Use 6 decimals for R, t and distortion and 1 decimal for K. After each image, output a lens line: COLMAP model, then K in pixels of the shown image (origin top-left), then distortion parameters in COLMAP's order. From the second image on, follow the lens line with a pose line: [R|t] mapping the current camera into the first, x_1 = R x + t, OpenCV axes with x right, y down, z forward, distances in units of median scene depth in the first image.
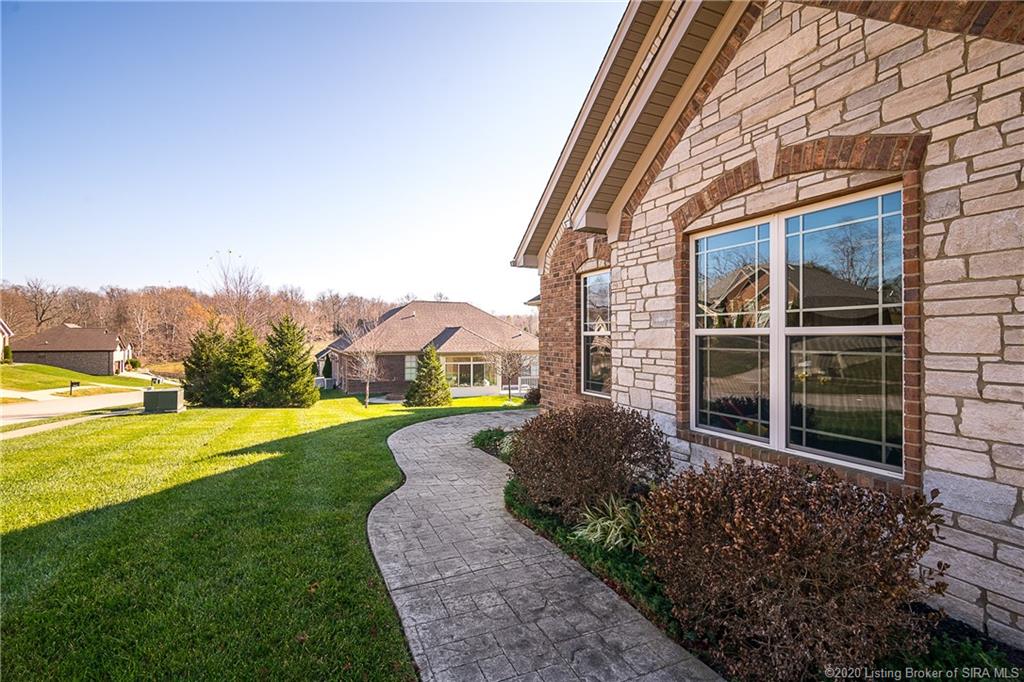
lens RADIAL K [[496.1, 0, 510.6], [0, 496.1, 335.6], [0, 0, 1]] dist [-0.001397, -0.000269]
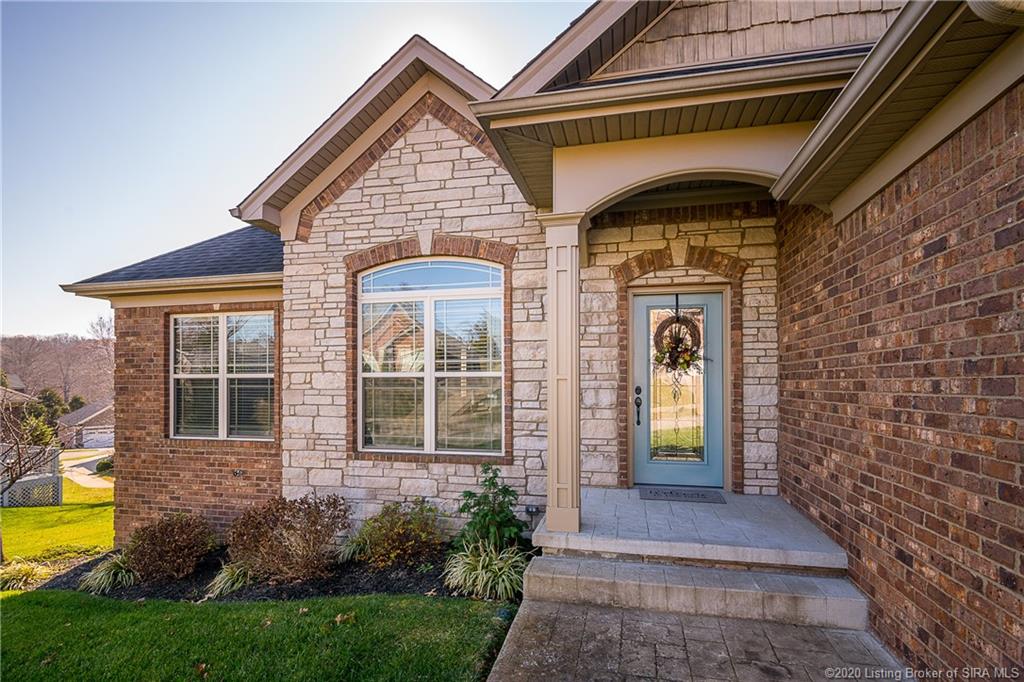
lens RADIAL K [[505.3, 0, 509.3], [0, 505.3, 376.0], [0, 0, 1]] dist [-0.002206, -0.000164]
pose [[0.595361, 0.002520, 0.803454, -0.312996], [-0.001578, 0.999997, -0.001967, 0.009675], [-0.803457, -0.000097, 0.595363, 1.997665]]
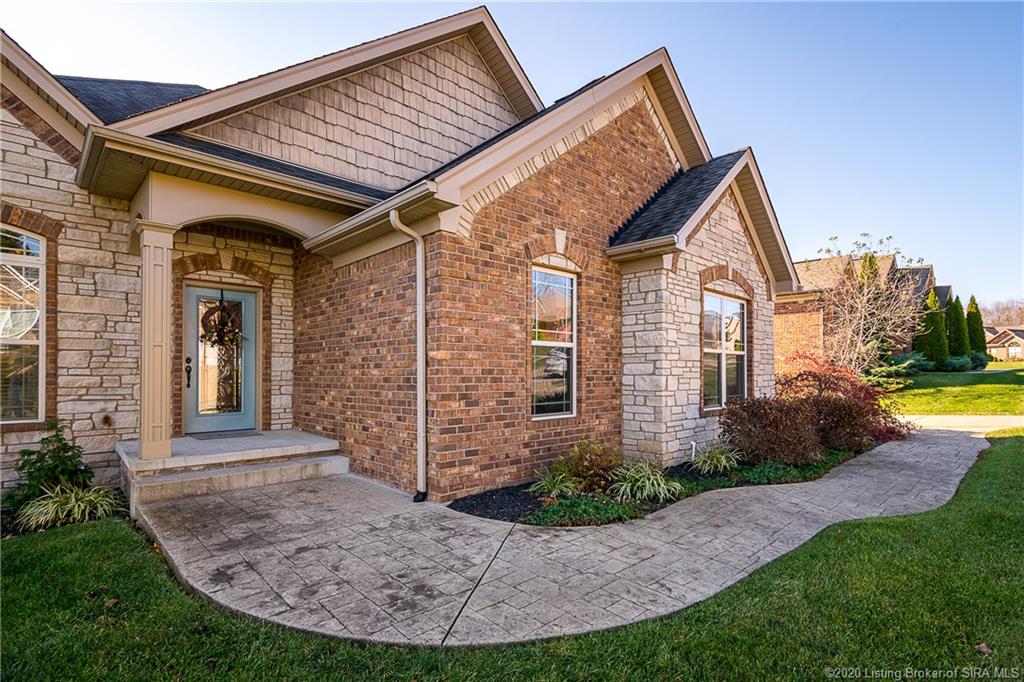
lens RADIAL K [[503.0, 0, 518.3], [0, 503.0, 366.2], [0, 0, 1]] dist [-0.000444, -0.000642]
pose [[-0.356075, 0.007191, 0.934430, -0.915073], [-0.007015, 0.999922, -0.010368, 0.064790], [-0.934431, -0.010247, -0.355996, 2.071308]]
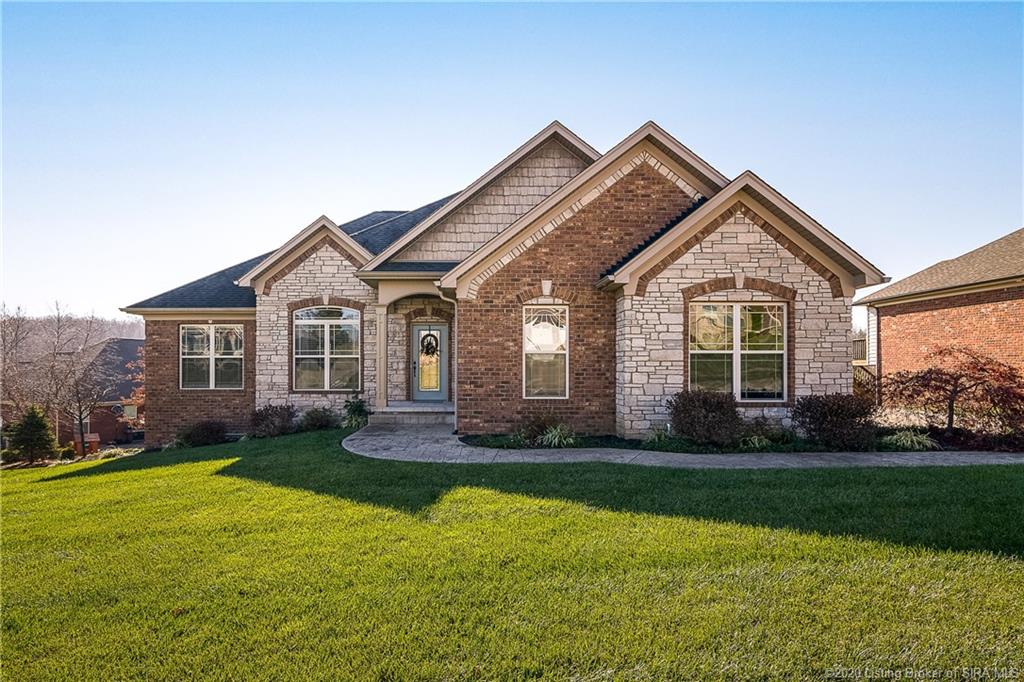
lens RADIAL K [[539.4, 0, 473.6], [0, 539.4, 365.7], [0, 0, 1]] dist [-0.003552, -0.000056]
pose [[0.405435, -0.000396, 0.914124, -1.888736], [-0.004646, 0.999986, 0.002494, 0.045660], [-0.914112, -0.005258, 0.405428, 0.894453]]
